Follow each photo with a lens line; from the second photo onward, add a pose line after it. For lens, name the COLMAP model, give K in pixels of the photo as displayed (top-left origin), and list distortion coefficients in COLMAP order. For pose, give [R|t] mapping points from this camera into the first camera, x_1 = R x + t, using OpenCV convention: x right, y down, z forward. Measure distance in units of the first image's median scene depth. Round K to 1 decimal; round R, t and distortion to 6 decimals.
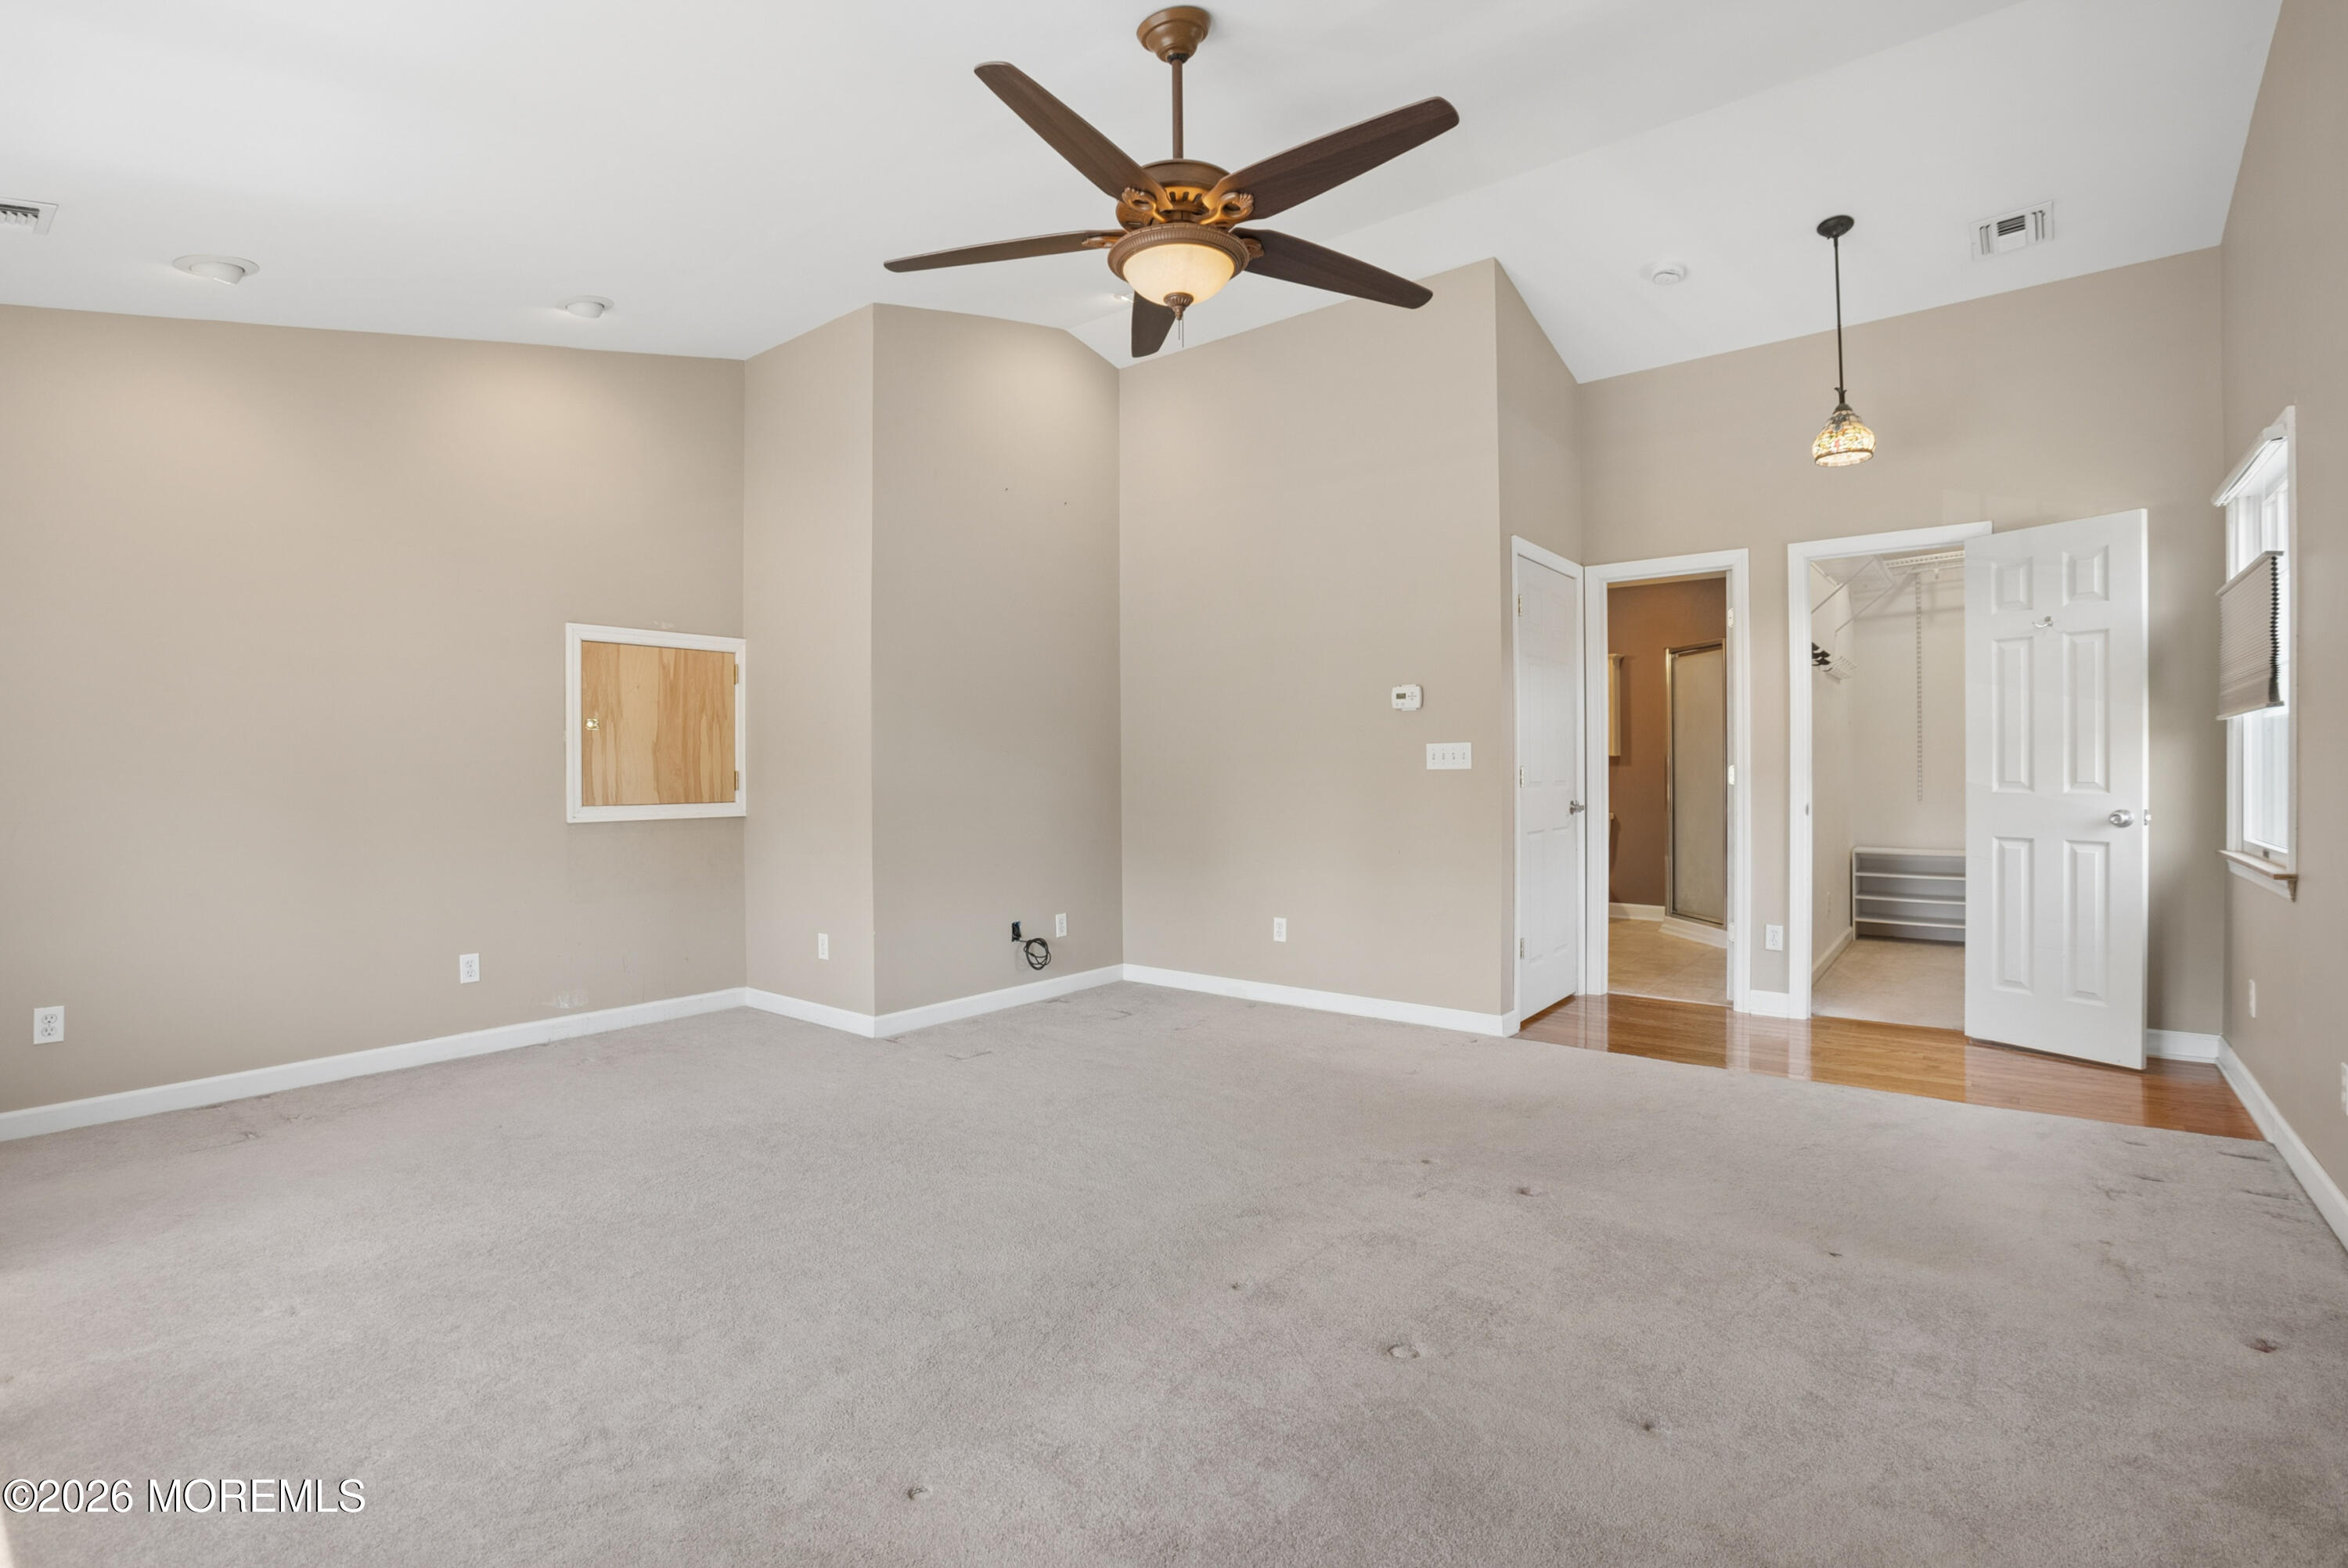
lens RADIAL K [[1085.7, 0, 1185.6], [0, 1085.7, 765.3], [0, 0, 1]] dist [-0.043356, 0.006199]
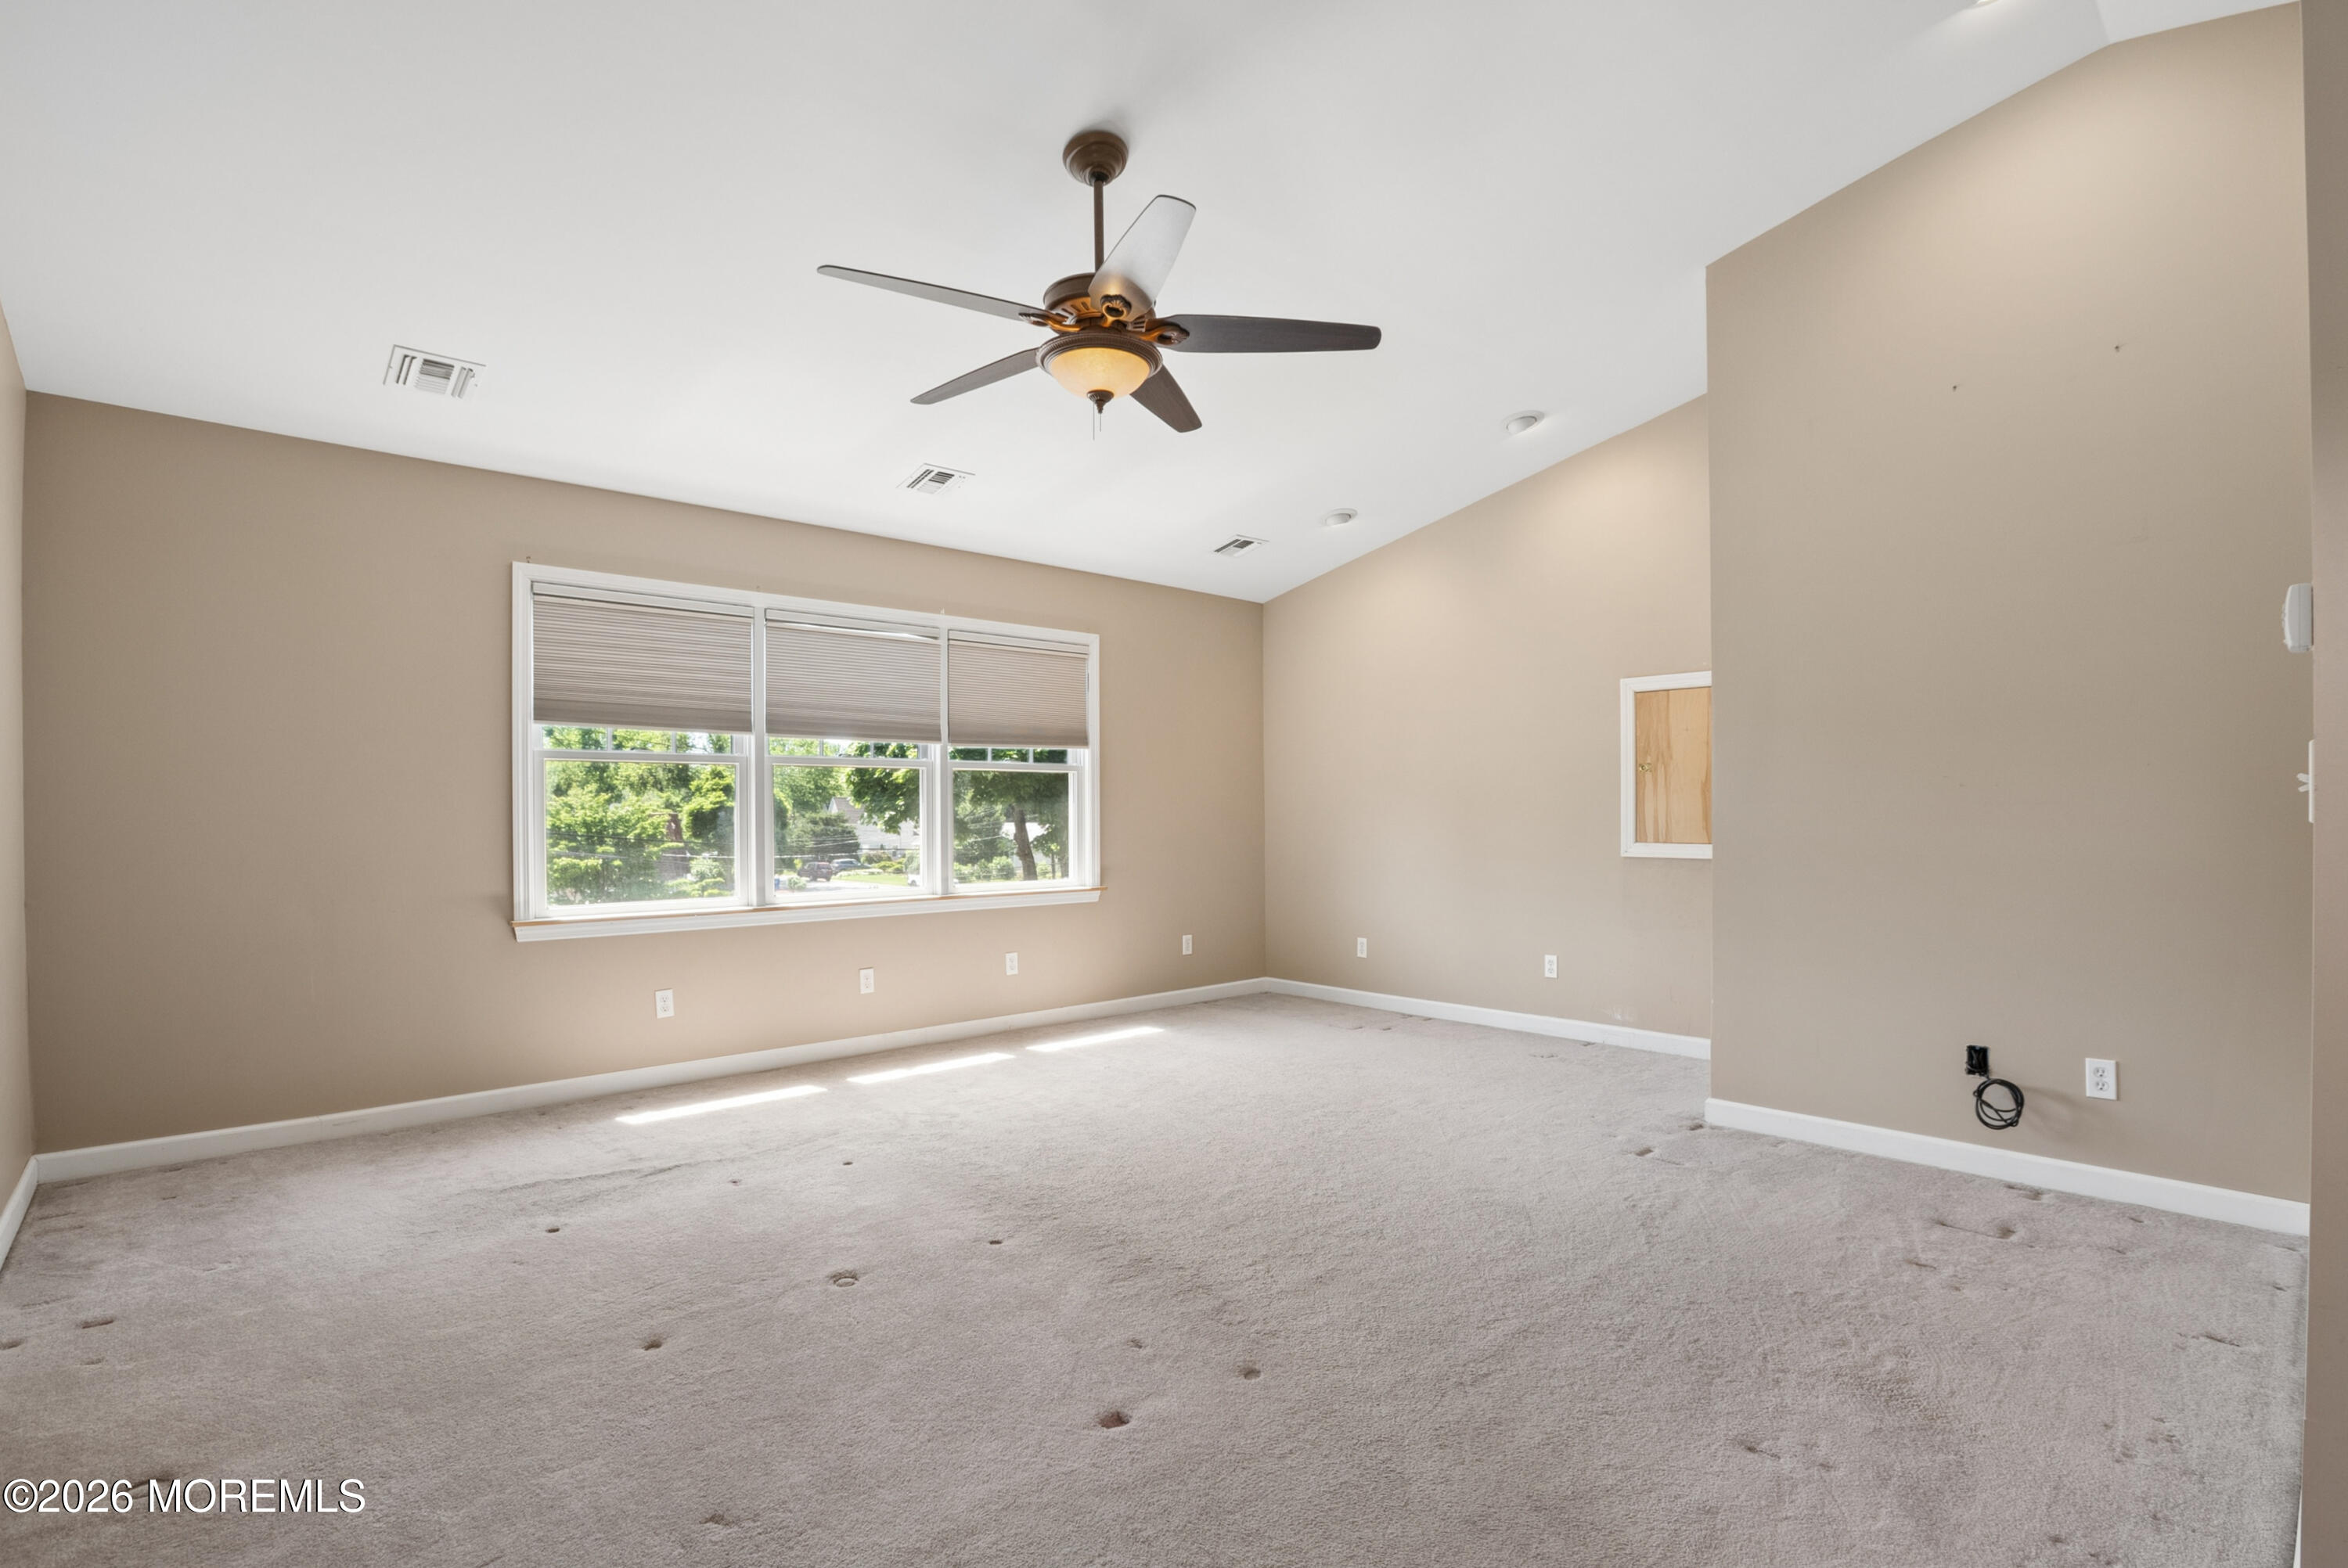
lens RADIAL K [[1085.7, 0, 1186.0], [0, 1085.7, 808.4], [0, 0, 1]] dist [-0.043356, 0.006199]
pose [[-0.153326, -0.001291, -0.988175, 0.603956], [0.002288, 0.999996, -0.001662, 0.004119], [0.988173, -0.002516, -0.153322, 0.709277]]
